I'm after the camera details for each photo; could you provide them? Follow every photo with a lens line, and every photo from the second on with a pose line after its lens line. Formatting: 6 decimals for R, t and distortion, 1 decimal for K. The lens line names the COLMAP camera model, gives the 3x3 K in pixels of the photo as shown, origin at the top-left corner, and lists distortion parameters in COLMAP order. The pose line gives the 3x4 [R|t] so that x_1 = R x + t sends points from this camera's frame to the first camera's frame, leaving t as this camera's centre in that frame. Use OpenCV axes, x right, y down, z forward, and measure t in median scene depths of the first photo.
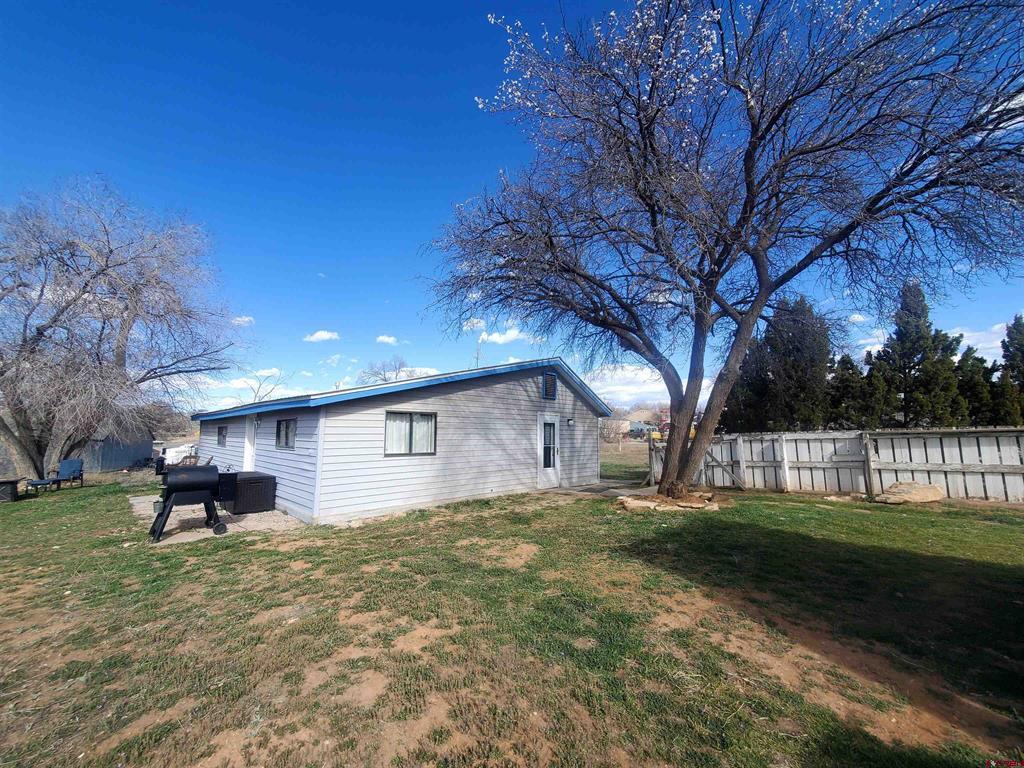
lens RADIAL K [[409.9, 0, 512.8], [0, 409.9, 380.8], [0, 0, 1]] dist [0.001646, 0.000089]
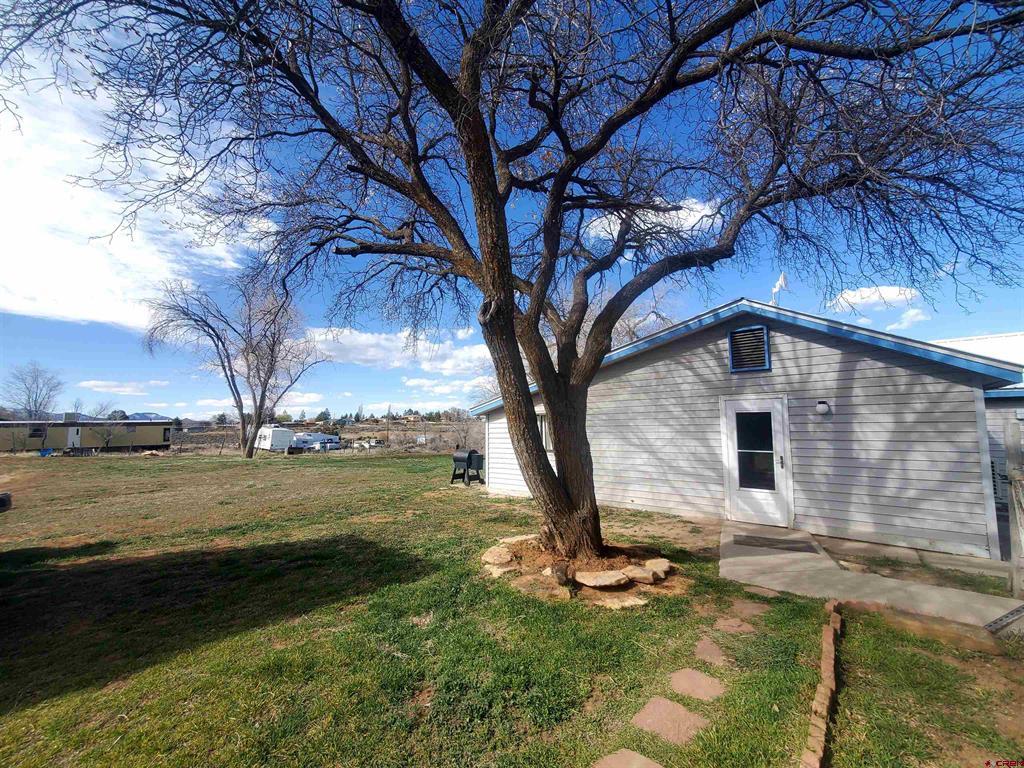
lens RADIAL K [[409.9, 0, 513.7], [0, 409.9, 388.4], [0, 0, 1]] dist [0.001646, 0.000089]
pose [[0.058805, -0.110356, -0.992151, 0.675038], [0.131106, 0.986116, -0.101914, 0.086073], [0.989623, -0.124084, 0.072457, 0.645337]]
